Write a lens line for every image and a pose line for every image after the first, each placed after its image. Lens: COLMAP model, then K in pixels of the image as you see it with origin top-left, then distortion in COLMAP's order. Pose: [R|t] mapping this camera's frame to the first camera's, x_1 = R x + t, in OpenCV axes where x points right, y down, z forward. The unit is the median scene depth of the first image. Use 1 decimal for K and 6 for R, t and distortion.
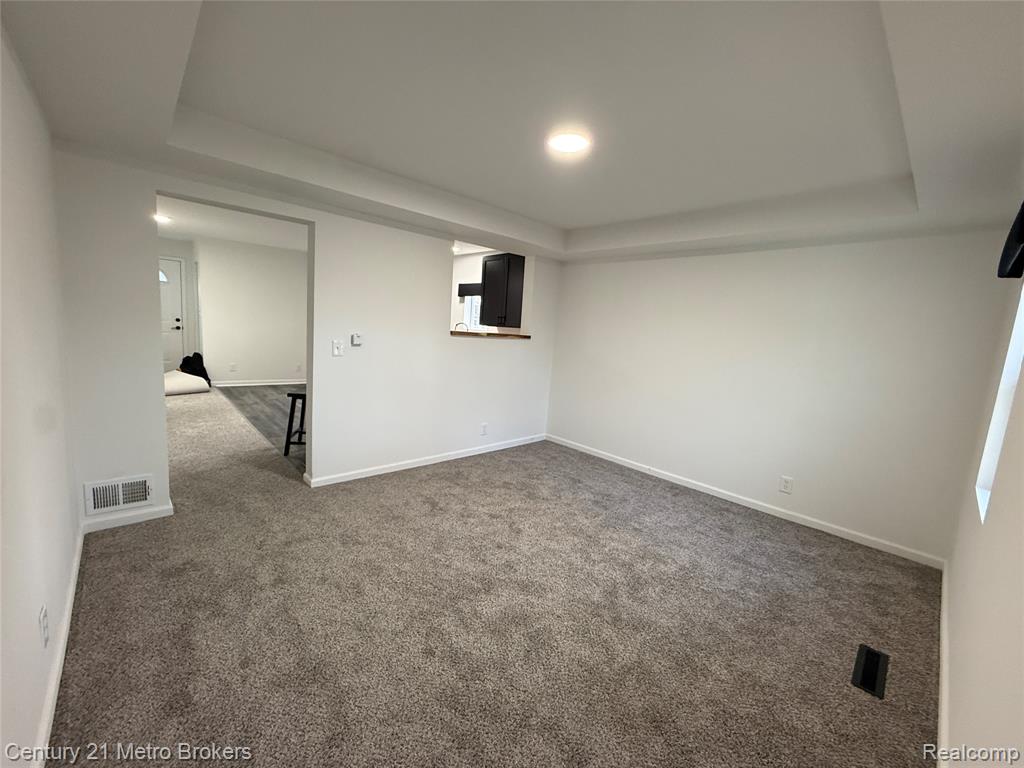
lens RADIAL K [[409.9, 0, 512.0], [0, 409.9, 384.0], [0, 0, 1]] dist [-0.000127, 0.000374]
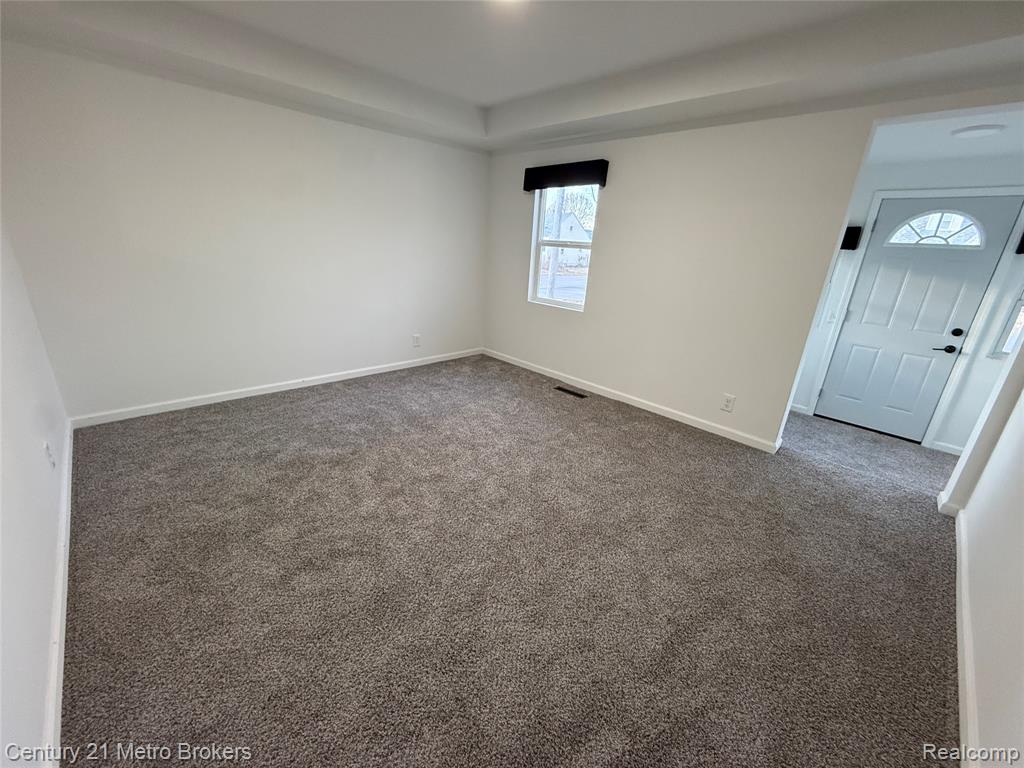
lens RADIAL K [[409.9, 0, 512.0], [0, 409.9, 384.0], [0, 0, 1]] dist [-0.000127, 0.000374]
pose [[-0.016781, -0.399103, 0.916753, -0.613444], [0.073129, 0.913936, 0.399215, -0.131764], [-0.997181, 0.073741, 0.013849, 0.719388]]
